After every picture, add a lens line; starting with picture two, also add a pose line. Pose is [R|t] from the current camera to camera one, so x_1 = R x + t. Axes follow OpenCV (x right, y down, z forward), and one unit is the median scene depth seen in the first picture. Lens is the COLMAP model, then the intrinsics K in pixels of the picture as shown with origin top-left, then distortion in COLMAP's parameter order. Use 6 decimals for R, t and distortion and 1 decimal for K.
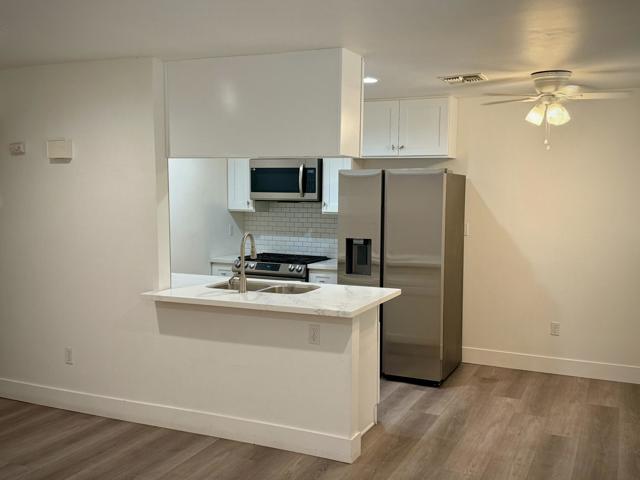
lens RADIAL K [[653.2, 0, 322.8], [0, 653.2, 240.5], [0, 0, 1]] dist [0.048230, 0.000000]
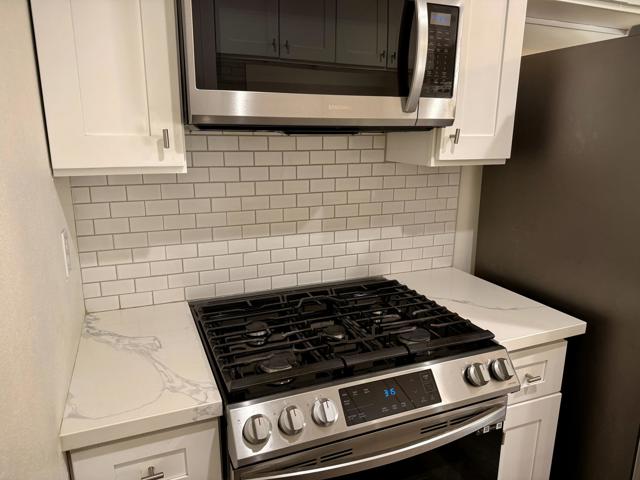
lens RADIAL K [[445.3, 0, 320.7], [0, 445.3, 240.8], [0, 0, 1]] dist [0.004882, -0.001104]
pose [[0.688710, -0.178886, 0.702623, -0.223725], [0.064839, 0.980398, 0.186052, -0.053669], [-0.722132, -0.082578, 0.686808, 0.956661]]
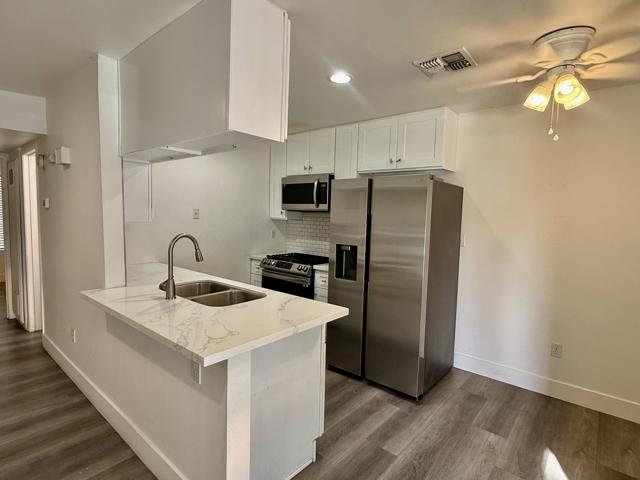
lens RADIAL K [[345.6, 0, 313.7], [0, 345.6, 238.6], [0, 0, 1]] dist [-0.018161, 0.007725]
pose [[0.960250, 0.036284, -0.276774, 0.148978], [-0.038564, 0.999252, -0.002797, -0.008936], [0.276465, 0.013360, 0.960931, 0.429490]]
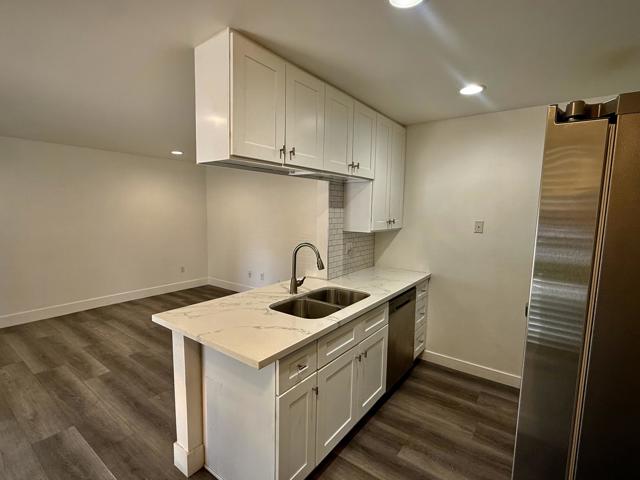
lens RADIAL K [[314.0, 0, 318.7], [0, 314.0, 240.4], [0, 0, 1]] dist [0.005806, -0.002000]
pose [[-0.216842, 0.083672, -0.972614, 0.292528], [-0.093874, 0.989915, 0.106090, -0.056380], [0.971683, 0.114308, -0.206801, 0.837060]]
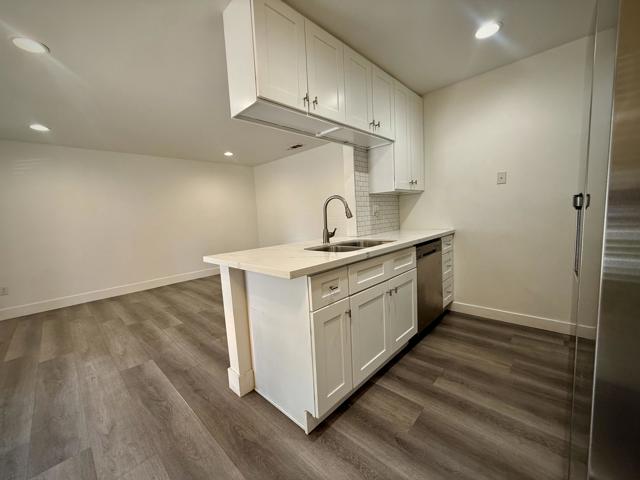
lens RADIAL K [[258.7, 0, 317.9], [0, 258.7, 239.1], [0, 0, 1]] dist [0.003669, -0.000829]
pose [[-0.337078, 0.097671, -0.936397, 0.262323], [-0.021374, 0.993554, 0.111327, 0.010848], [0.941234, 0.057540, -0.332818, 0.841611]]
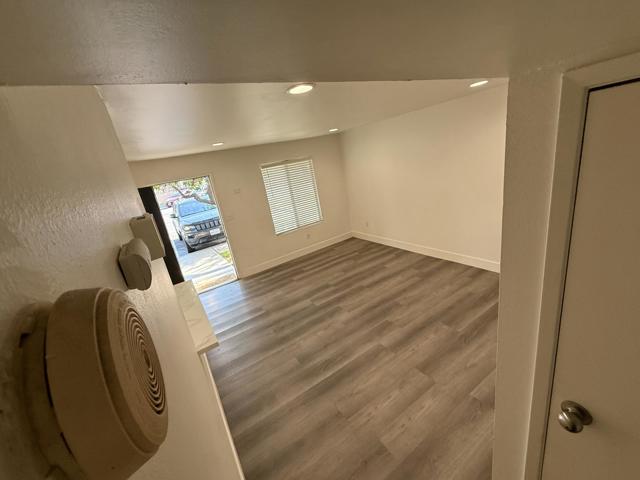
lens RADIAL K [[258.7, 0, 318.2], [0, 258.7, 240.8], [0, 0, 1]] dist [0.003669, -0.000829]
pose [[-0.826200, -0.041333, 0.561859, -0.463533], [0.204416, 0.907346, 0.367338, -0.137353], [-0.524984, 0.418348, -0.741200, 0.831004]]
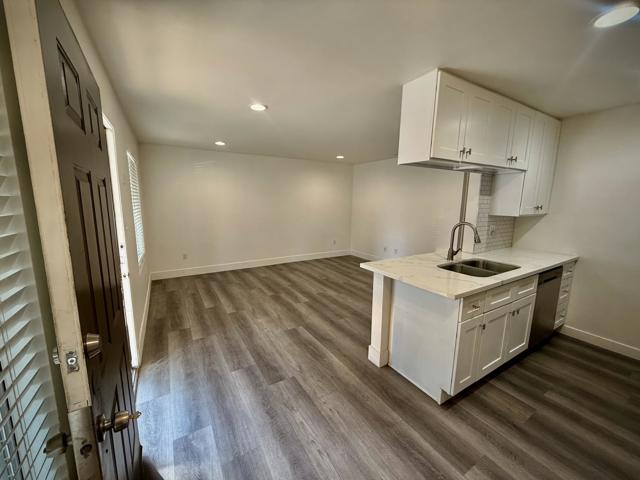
lens RADIAL K [[258.7, 0, 316.7], [0, 258.7, 240.1], [0, 0, 1]] dist [0.003669, -0.000829]
pose [[-0.571212, 0.113153, -0.812966, 0.397934], [-0.083373, 0.977331, 0.194610, -0.043347], [0.816558, 0.178943, -0.548829, 0.780114]]
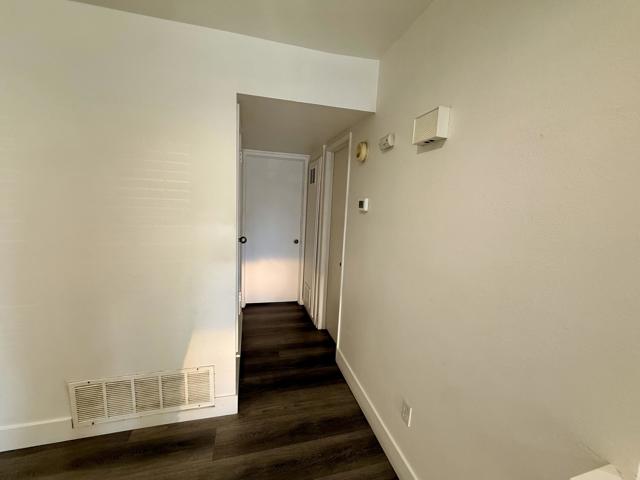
lens RADIAL K [[258.7, 0, 321.3], [0, 258.7, 242.2], [0, 0, 1]] dist [0.003669, -0.000829]
pose [[0.646092, 0.145221, -0.749317, -0.202818], [-0.109715, 0.989208, 0.097112, -0.029969], [0.755333, 0.019468, 0.655052, 0.586444]]
